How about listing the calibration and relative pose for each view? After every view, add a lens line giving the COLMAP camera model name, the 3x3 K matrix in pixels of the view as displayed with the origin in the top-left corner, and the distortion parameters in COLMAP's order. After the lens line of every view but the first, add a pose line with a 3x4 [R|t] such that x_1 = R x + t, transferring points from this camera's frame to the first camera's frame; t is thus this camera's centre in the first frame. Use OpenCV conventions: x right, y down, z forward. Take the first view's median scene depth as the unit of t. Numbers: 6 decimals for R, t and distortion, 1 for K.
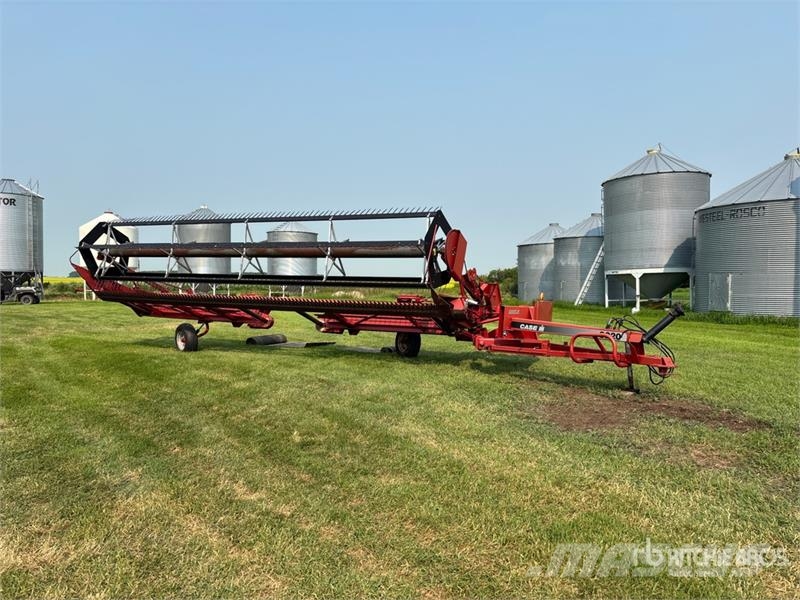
lens RADIAL K [[605.5, 0, 400.0], [0, 605.5, 300.0], [0, 0, 1]] dist [0.039311, -0.030136]
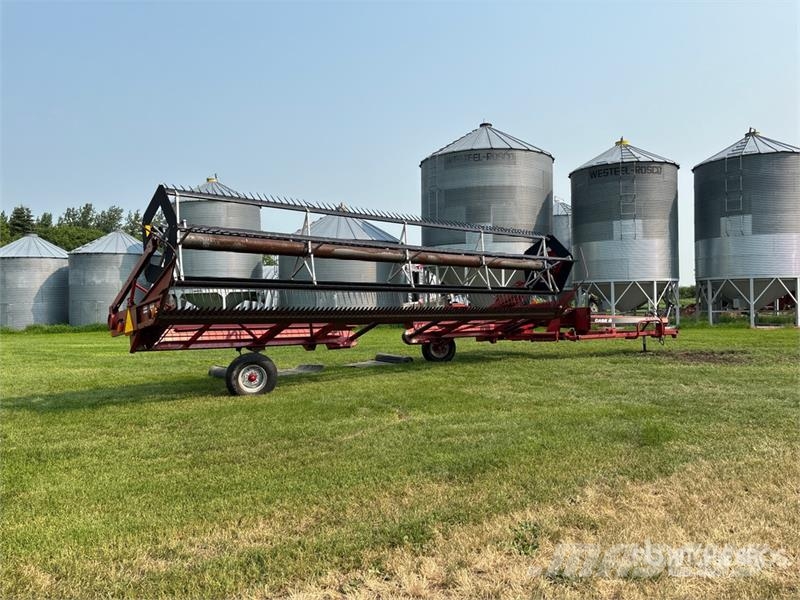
lens RADIAL K [[605.5, 0, 400.0], [0, 605.5, 300.0], [0, 0, 1]] dist [0.039311, -0.030136]
pose [[0.351823, 0.005197, 0.936052, -0.628738], [0.039593, 0.999007, -0.020428, 0.003215], [-0.935229, 0.044249, 0.351268, 0.425969]]
